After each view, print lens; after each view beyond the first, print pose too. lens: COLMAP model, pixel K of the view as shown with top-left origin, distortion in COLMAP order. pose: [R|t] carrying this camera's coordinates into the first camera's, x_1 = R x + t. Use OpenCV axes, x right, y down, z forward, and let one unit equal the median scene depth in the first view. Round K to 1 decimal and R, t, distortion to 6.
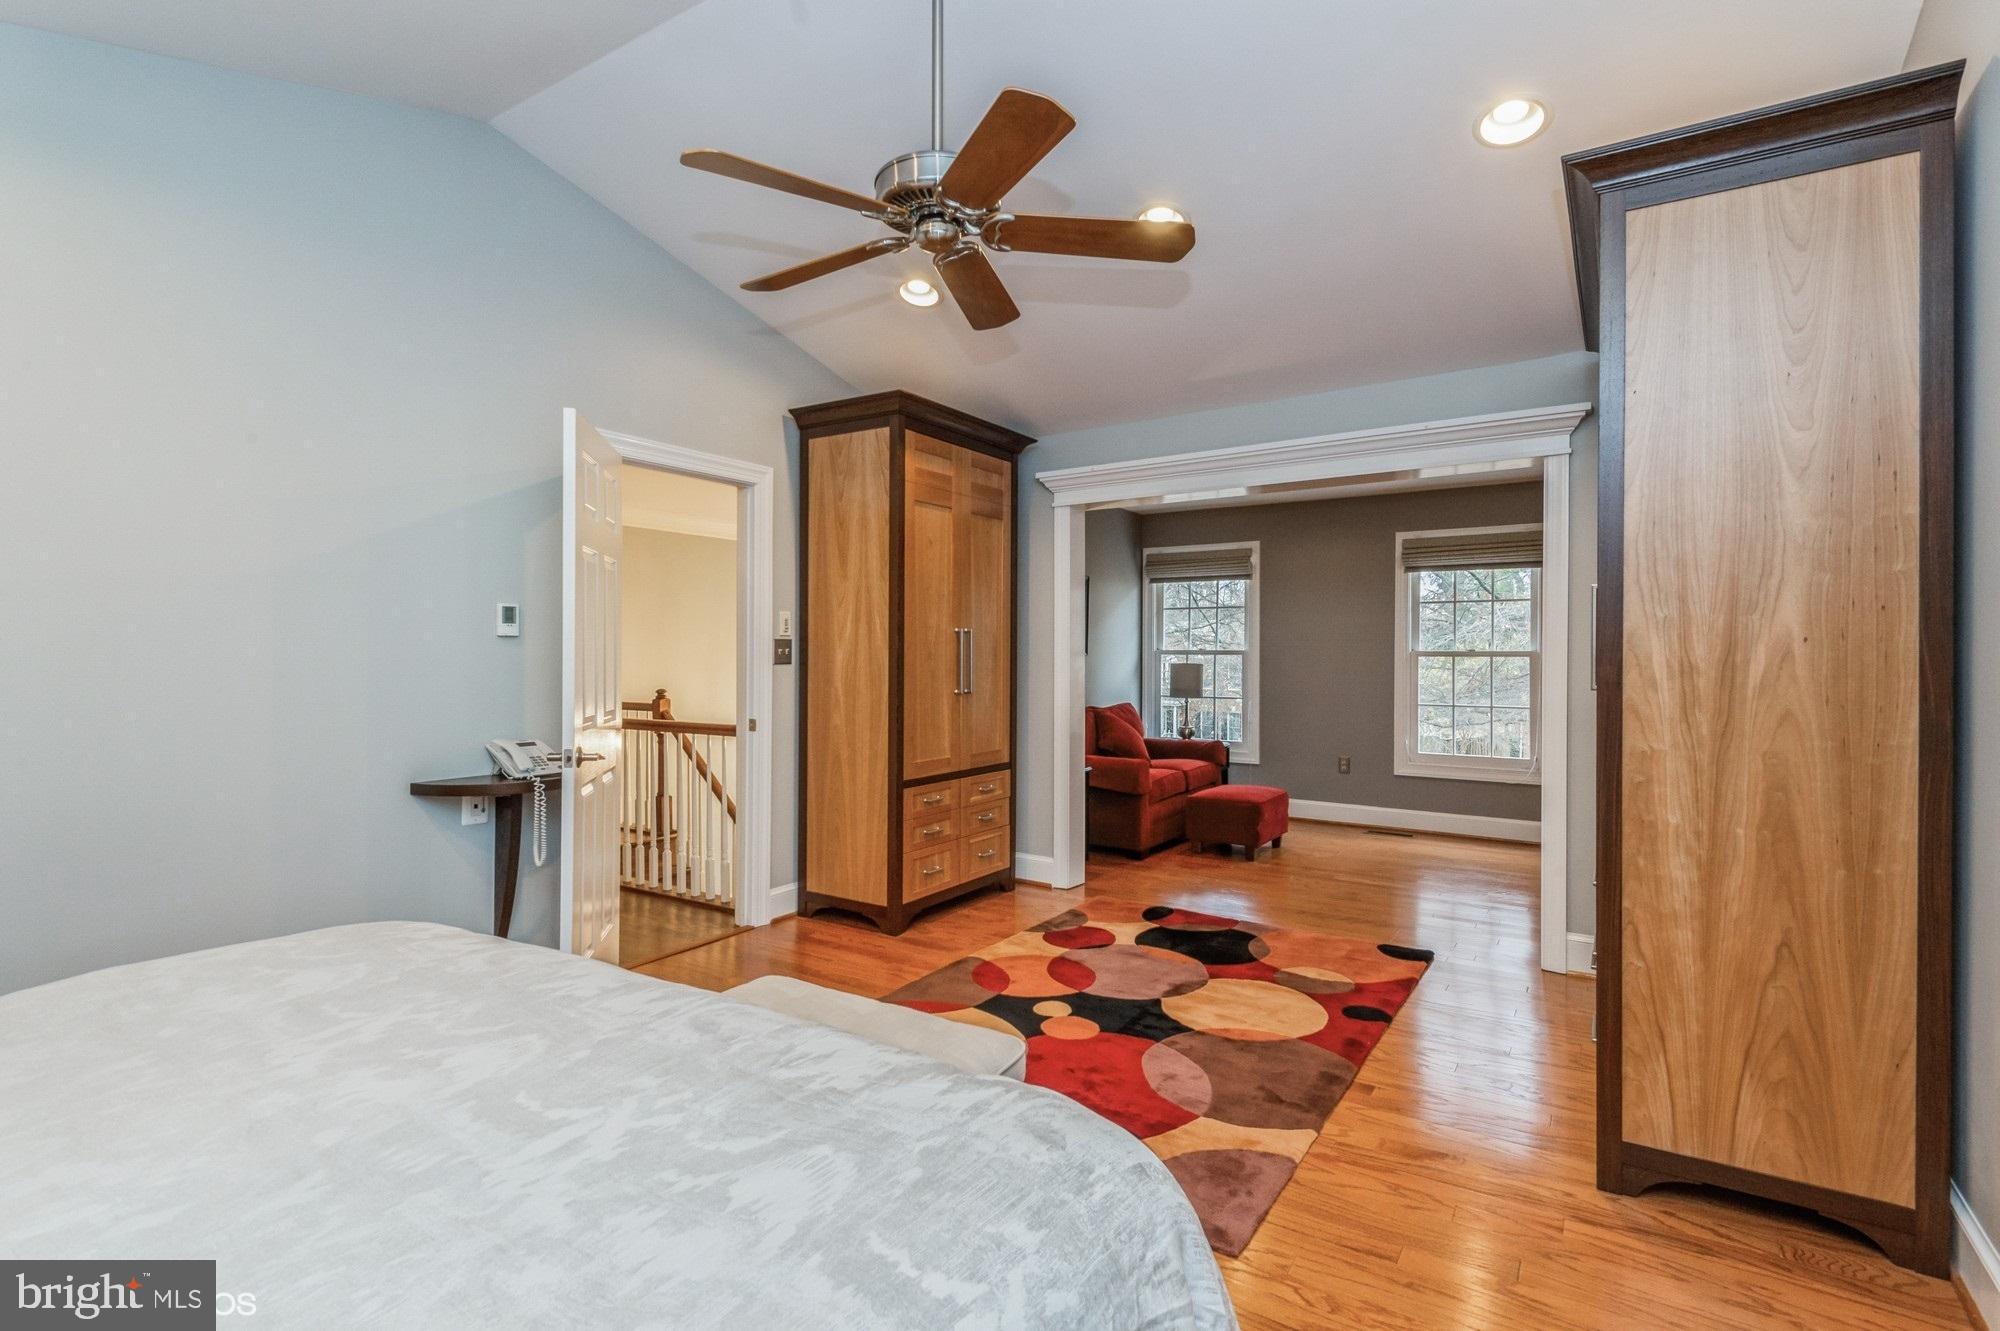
lens RADIAL K [[966.4, 0, 1000.0], [0, 966.4, 665.5], [0, 0, 1]] dist [-0.000225, -0.000062]
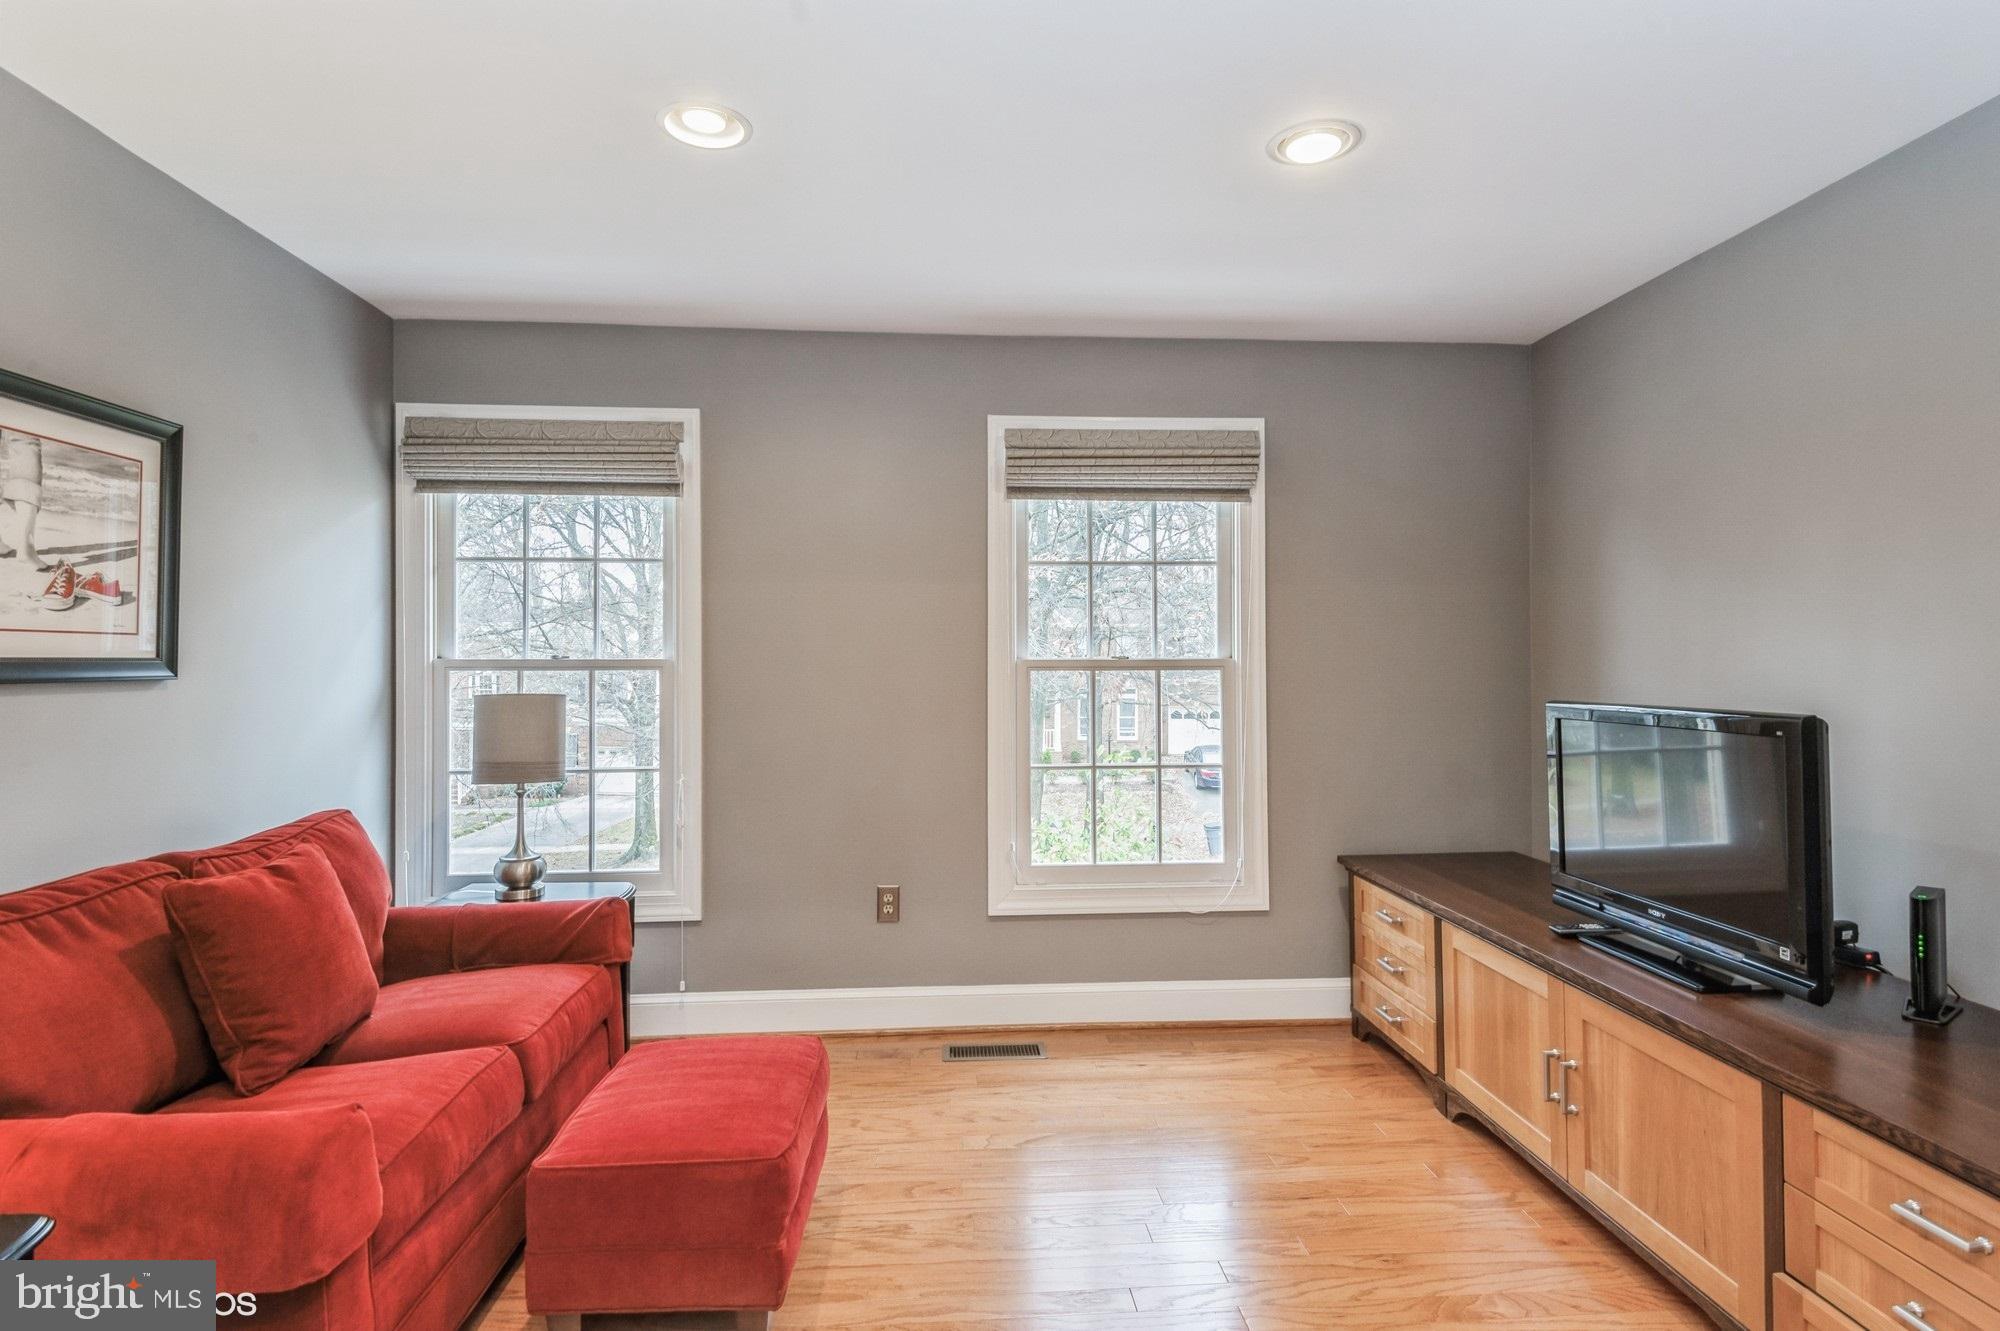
lens RADIAL K [[987.0, 0, 1000.0], [0, 987.0, 665.5], [0, 0, 1]] dist [0.003411, 0.000340]
pose [[0.797144, -0.006084, 0.603759, 0.108909], [0.011983, 0.999912, -0.005745, -0.009112], [-0.603670, 0.011814, 0.797147, 0.574740]]
